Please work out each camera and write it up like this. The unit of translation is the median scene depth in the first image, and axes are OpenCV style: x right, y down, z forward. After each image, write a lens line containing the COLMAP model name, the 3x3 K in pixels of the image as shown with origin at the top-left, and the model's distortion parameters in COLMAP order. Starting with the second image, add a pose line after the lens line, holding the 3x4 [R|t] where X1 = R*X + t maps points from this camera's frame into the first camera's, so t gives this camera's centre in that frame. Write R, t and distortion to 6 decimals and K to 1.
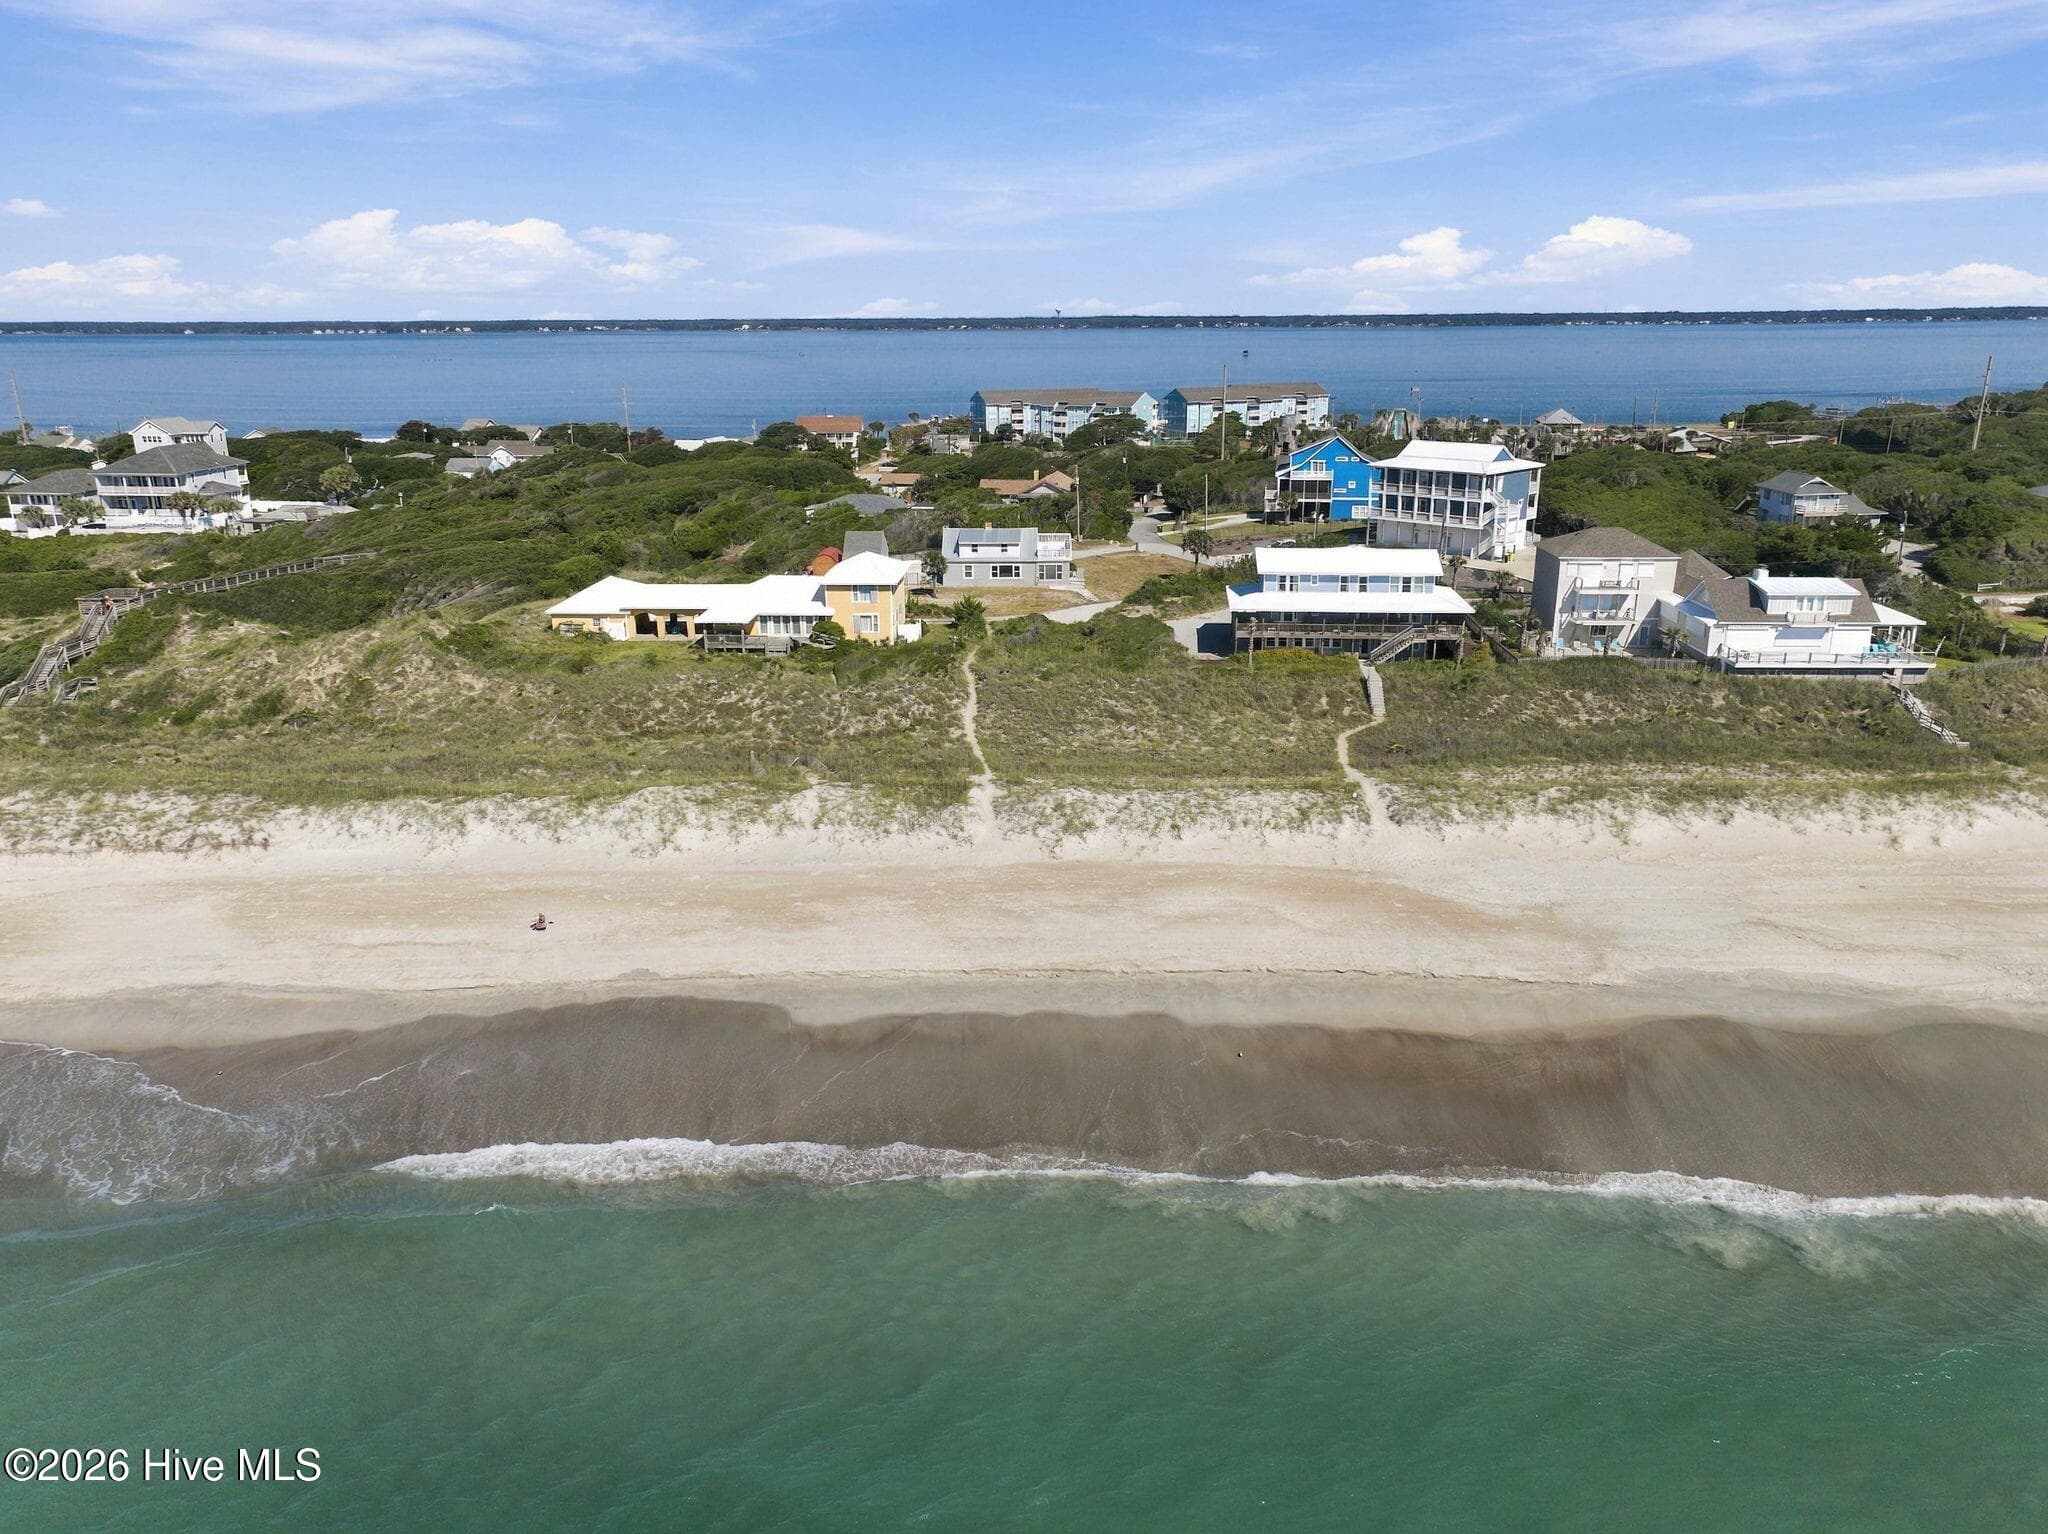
lens RADIAL K [[1437.0, 0, 1022.9], [0, 1437.0, 774.2], [0, 0, 1]] dist [0.001300, 0.009877]
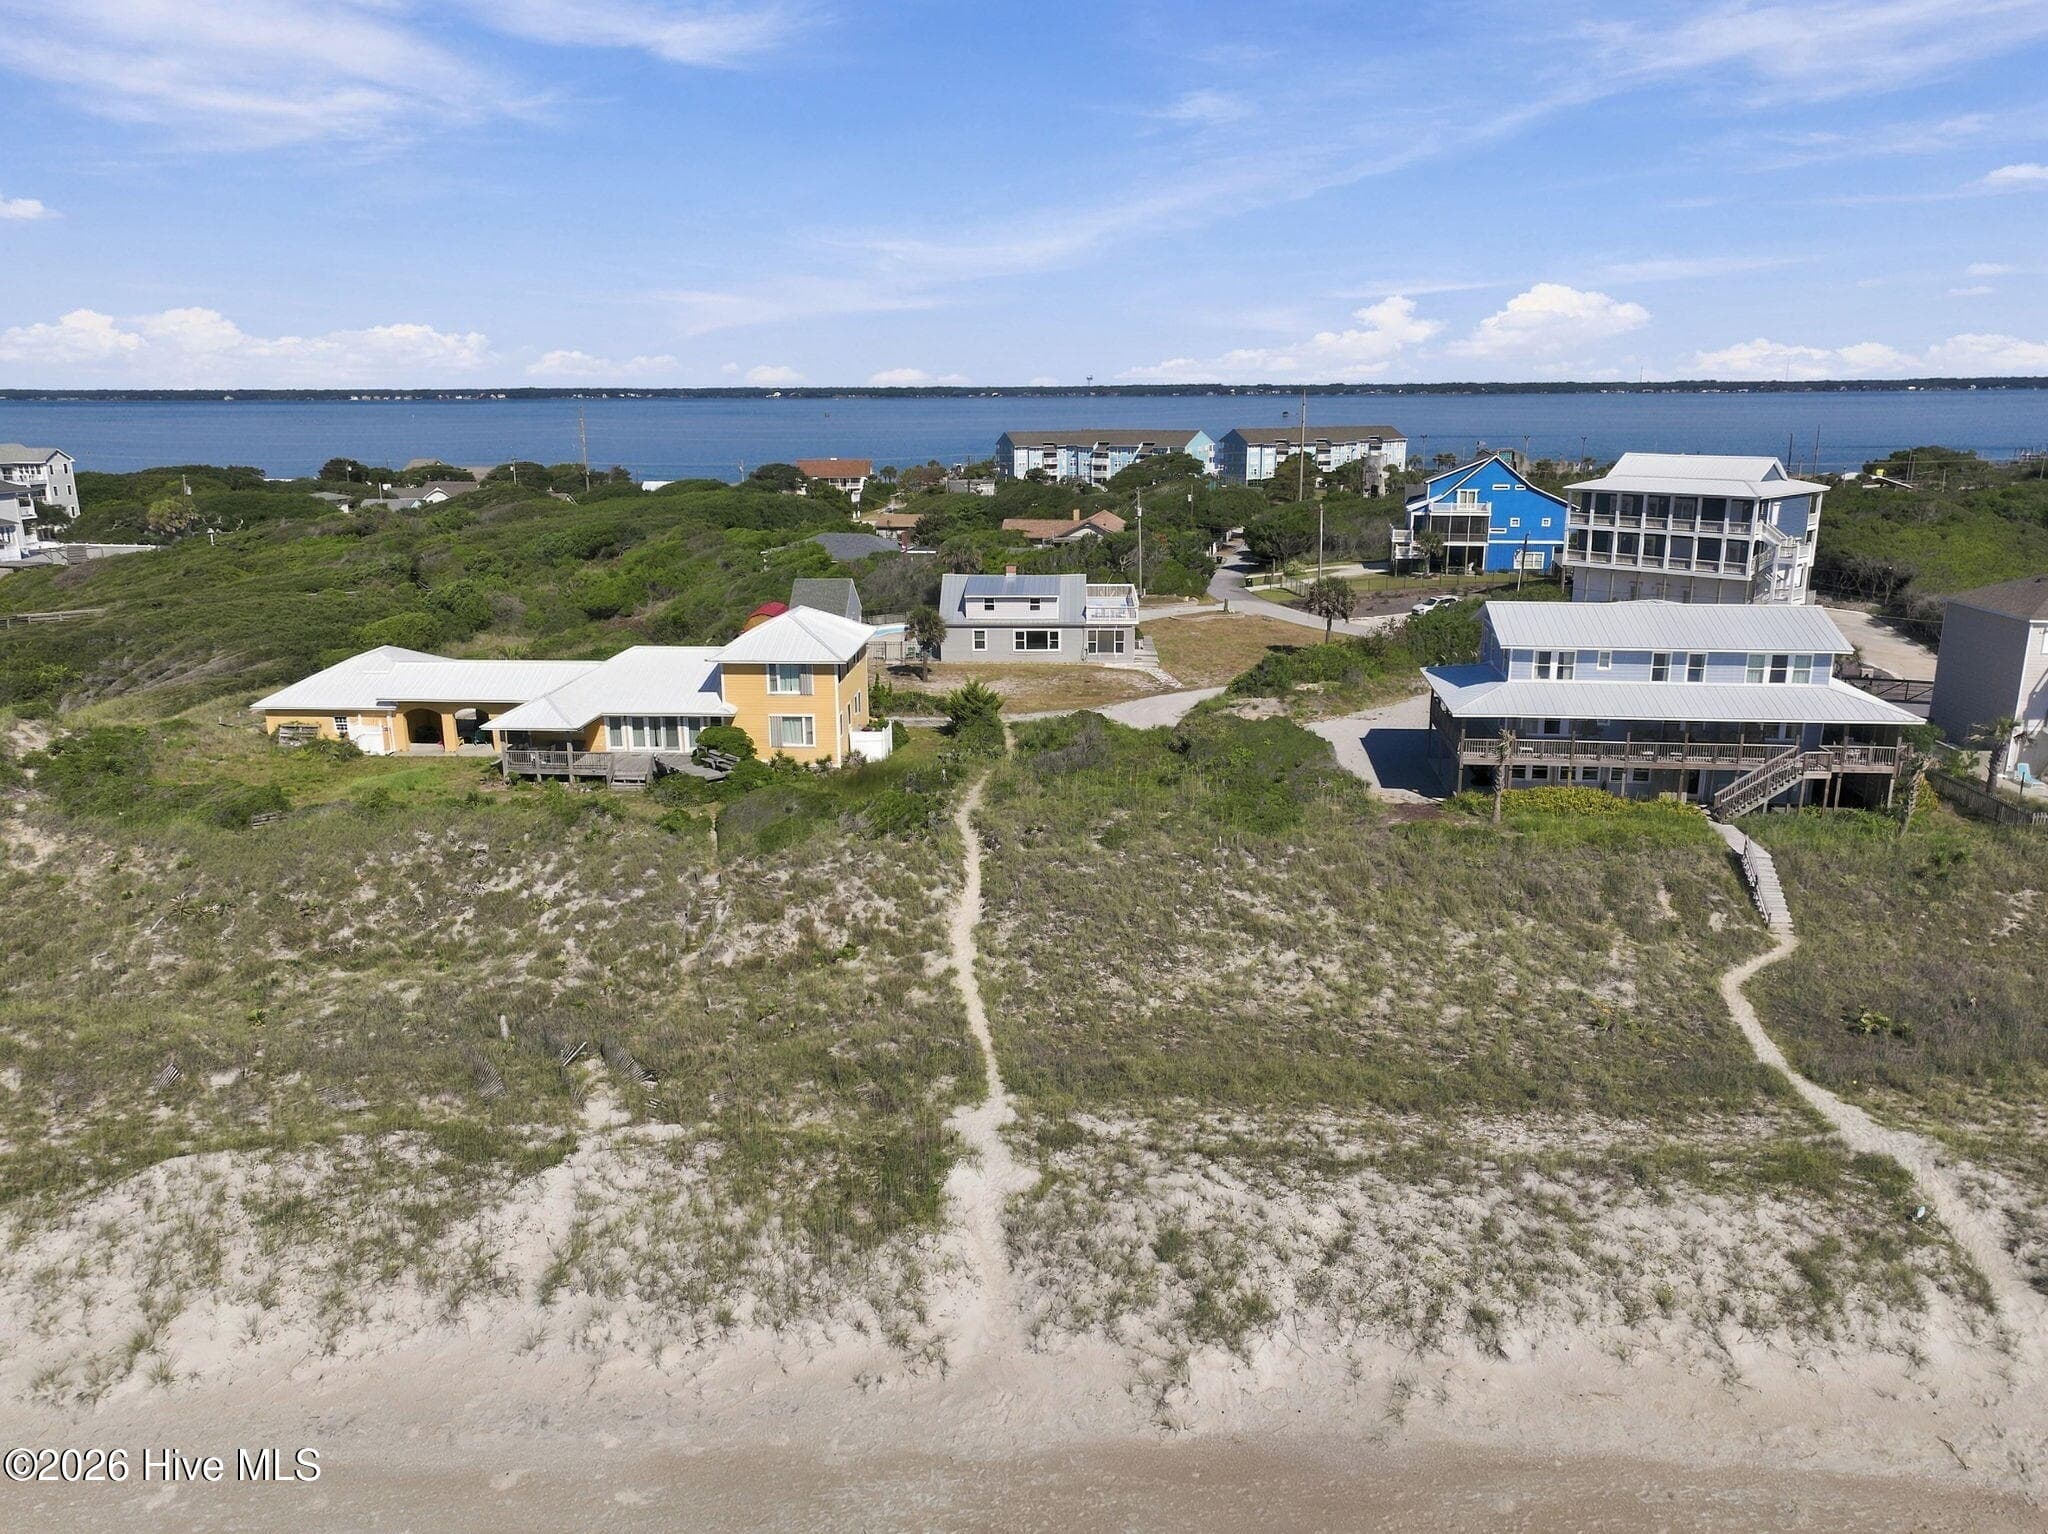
lens RADIAL K [[1546.8, 0, 1022.2], [0, 1546.8, 759.6], [0, 0, 1]] dist [0.008748, 0.002868]
pose [[0.999783, 0.006291, -0.019873, -0.005952], [-0.007500, 0.998087, -0.061374, -0.060519], [0.019449, 0.061510, 0.997917, 0.417355]]
